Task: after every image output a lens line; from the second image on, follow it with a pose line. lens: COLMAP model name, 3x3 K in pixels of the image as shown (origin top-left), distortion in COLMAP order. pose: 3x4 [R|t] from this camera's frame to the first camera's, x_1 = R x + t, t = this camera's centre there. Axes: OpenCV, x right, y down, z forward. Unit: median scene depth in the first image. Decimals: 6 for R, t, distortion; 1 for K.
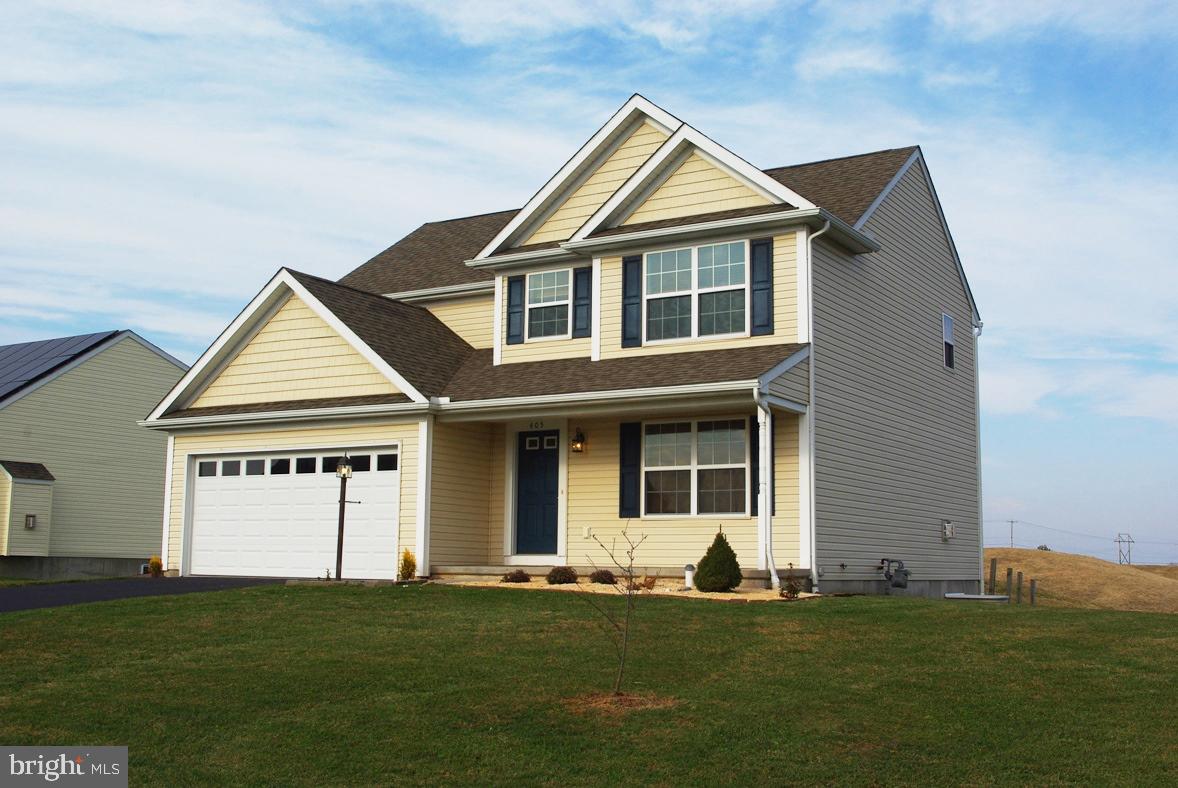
lens RADIAL K [[1288.4, 0, 586.5], [0, 1288.4, 393.5], [0, 0, 1]] dist [-0.003442, 0.000000]
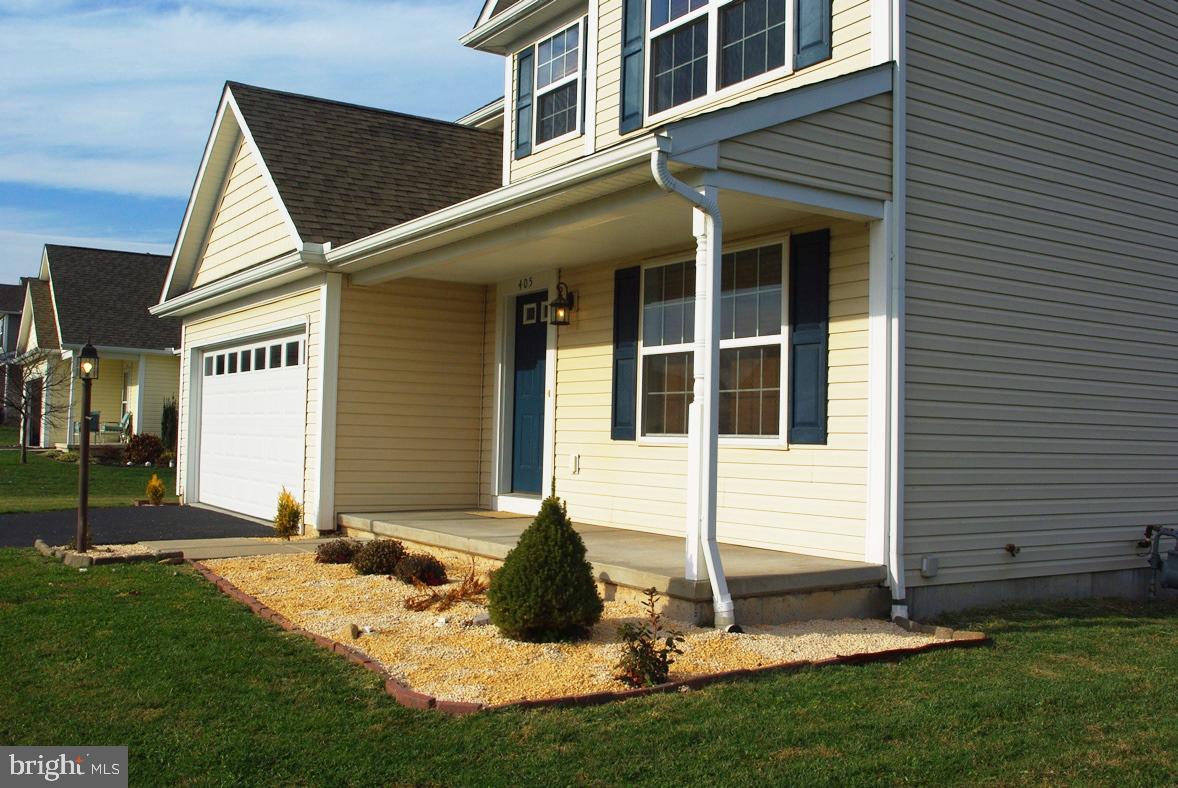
lens RADIAL K [[1136.4, 0, 589.6], [0, 1136.4, 370.0], [0, 0, 1]] dist [-0.018190, 0.000000]
pose [[0.906399, -0.017532, -0.422059, 0.224571], [0.046749, 0.997164, 0.058977, 0.036697], [0.419828, -0.073187, 0.904648, 0.547523]]
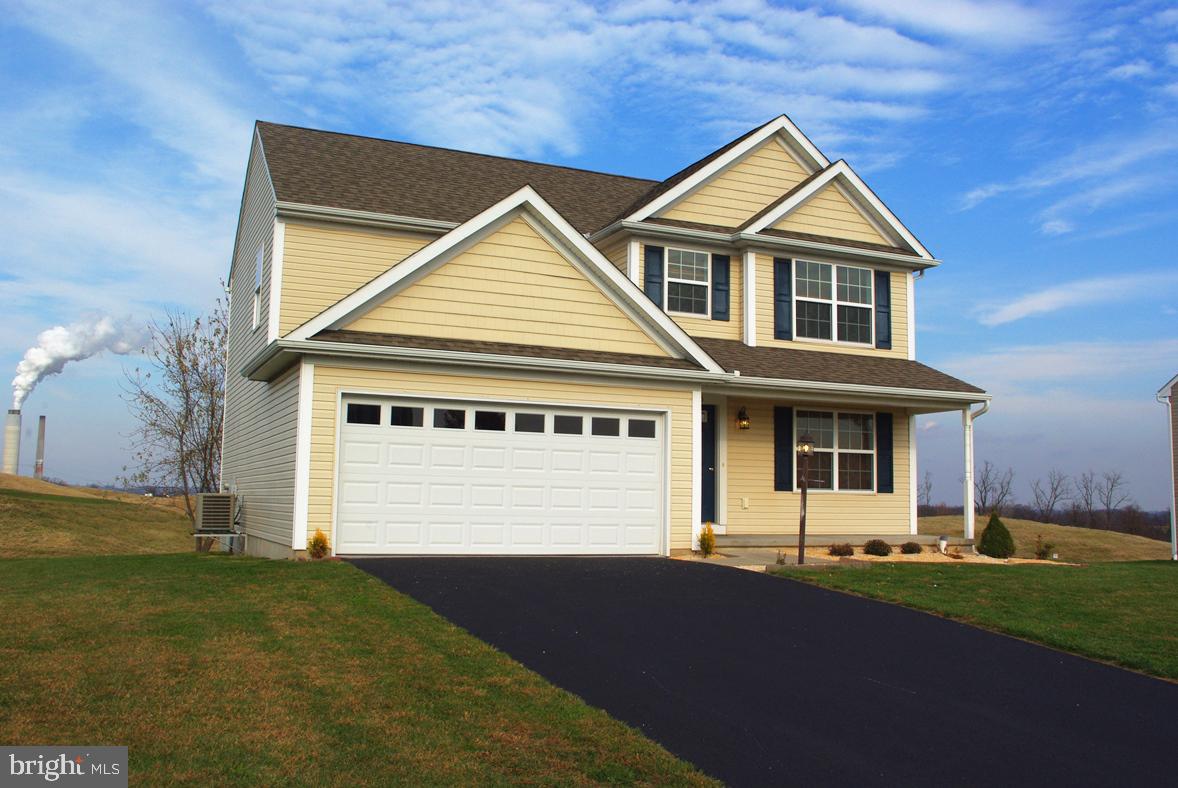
lens RADIAL K [[1061.2, 0, 591.2], [0, 1061.2, 398.7], [0, 0, 1]] dist [-0.019322, -0.002090]
pose [[0.557313, 0.075558, 0.826858, -0.828543], [-0.119402, 0.992793, -0.010243, 0.045243], [-0.821673, -0.093020, 0.562318, 0.615234]]
